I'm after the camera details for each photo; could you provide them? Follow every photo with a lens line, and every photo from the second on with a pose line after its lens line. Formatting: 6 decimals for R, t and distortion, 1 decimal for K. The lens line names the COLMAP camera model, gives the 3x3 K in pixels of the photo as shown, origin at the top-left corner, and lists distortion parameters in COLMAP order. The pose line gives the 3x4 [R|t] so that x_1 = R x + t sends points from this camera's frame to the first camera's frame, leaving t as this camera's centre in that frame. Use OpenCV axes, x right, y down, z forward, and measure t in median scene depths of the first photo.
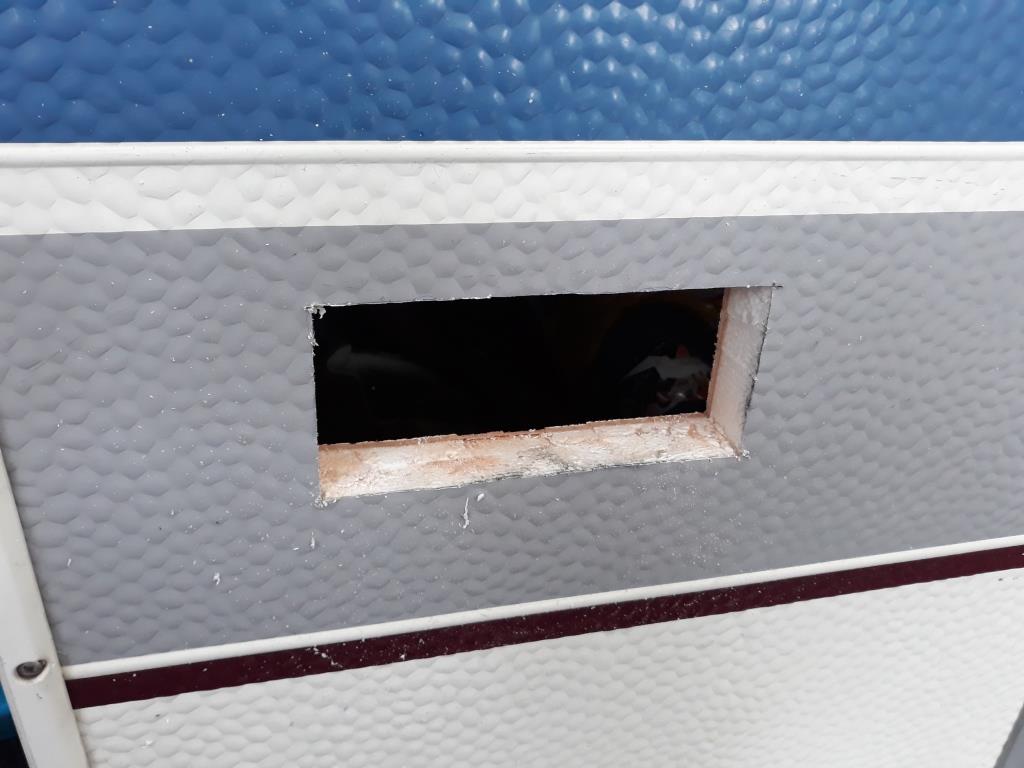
lens RADIAL K [[800.5, 0, 512.0], [0, 800.5, 384.0], [0, 0, 1]] dist [0.097948, -0.001732]
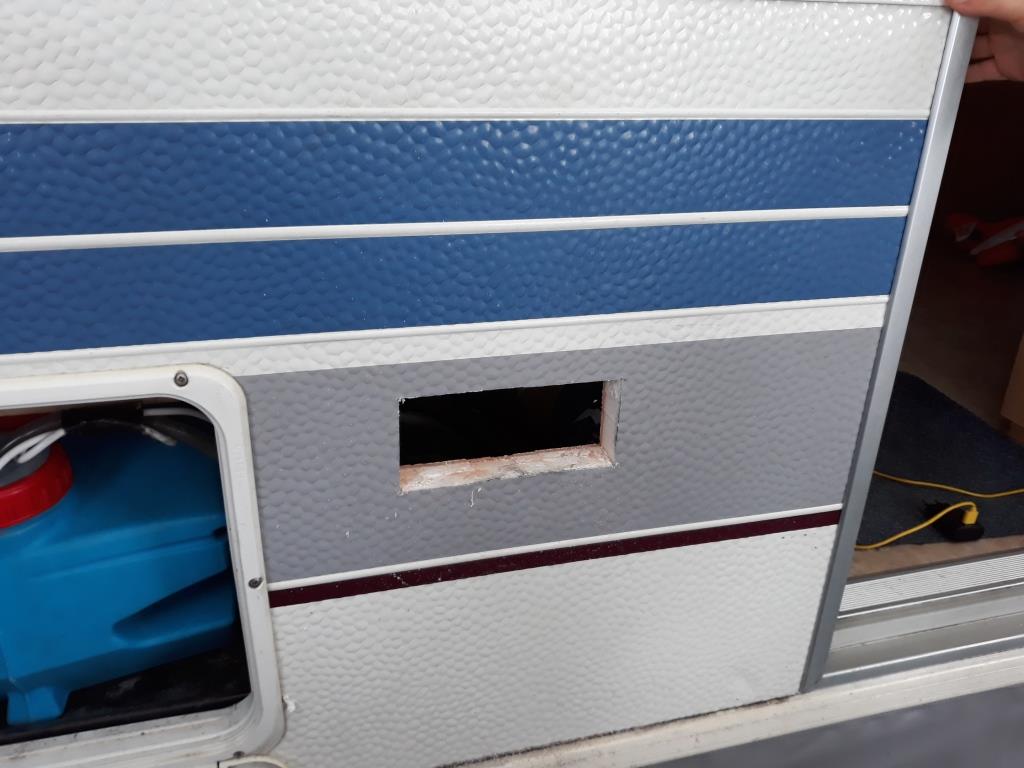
lens RADIAL K [[800.5, 0, 512.0], [0, 800.5, 384.0], [0, 0, 1]] dist [0.097948, -0.001732]
pose [[0.999455, -0.027219, 0.018693, 0.010630], [0.028151, 0.998273, -0.051557, -0.013835], [-0.017257, 0.052056, 0.998495, -0.946775]]
